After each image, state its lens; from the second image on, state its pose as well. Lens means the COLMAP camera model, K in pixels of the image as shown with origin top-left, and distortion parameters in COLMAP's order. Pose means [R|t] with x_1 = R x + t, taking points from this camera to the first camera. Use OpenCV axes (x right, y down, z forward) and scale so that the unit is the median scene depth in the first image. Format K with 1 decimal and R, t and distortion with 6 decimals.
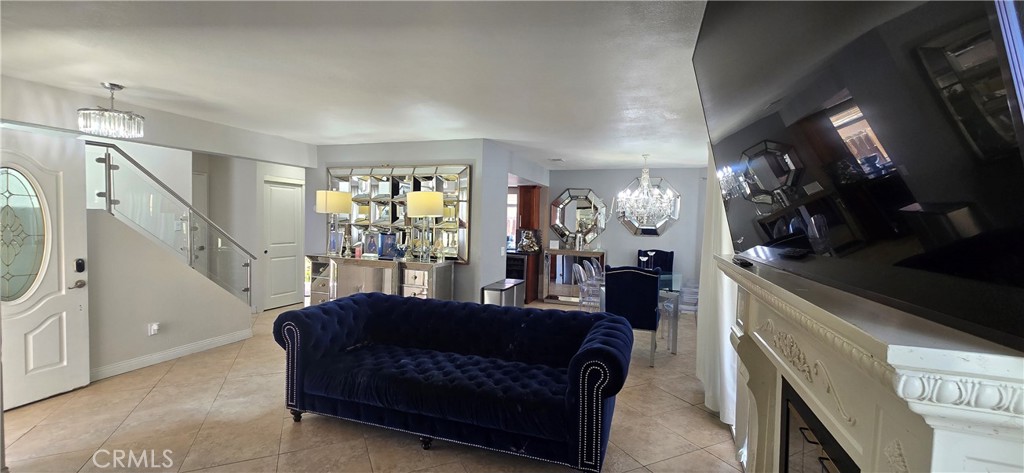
lens RADIAL K [[419.6, 0, 513.3], [0, 419.6, 236.2], [0, 0, 1]] dist [0.003119, 0.000192]
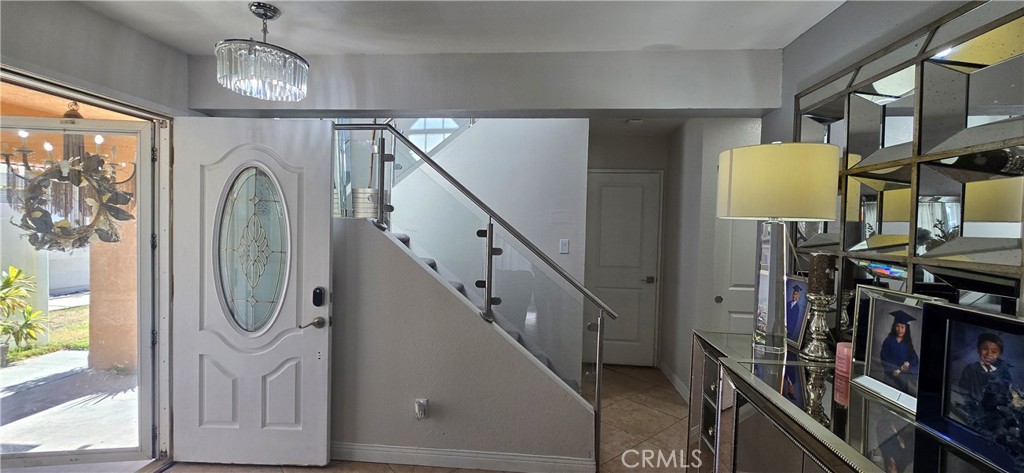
lens RADIAL K [[419.6, 0, 514.3], [0, 419.6, 236.8], [0, 0, 1]] dist [0.003119, 0.000192]
pose [[0.250162, 0.006650, -0.968181, -0.245395], [-0.054464, 0.998490, -0.007214, -0.044172], [0.966671, 0.054536, 0.250146, 1.105911]]
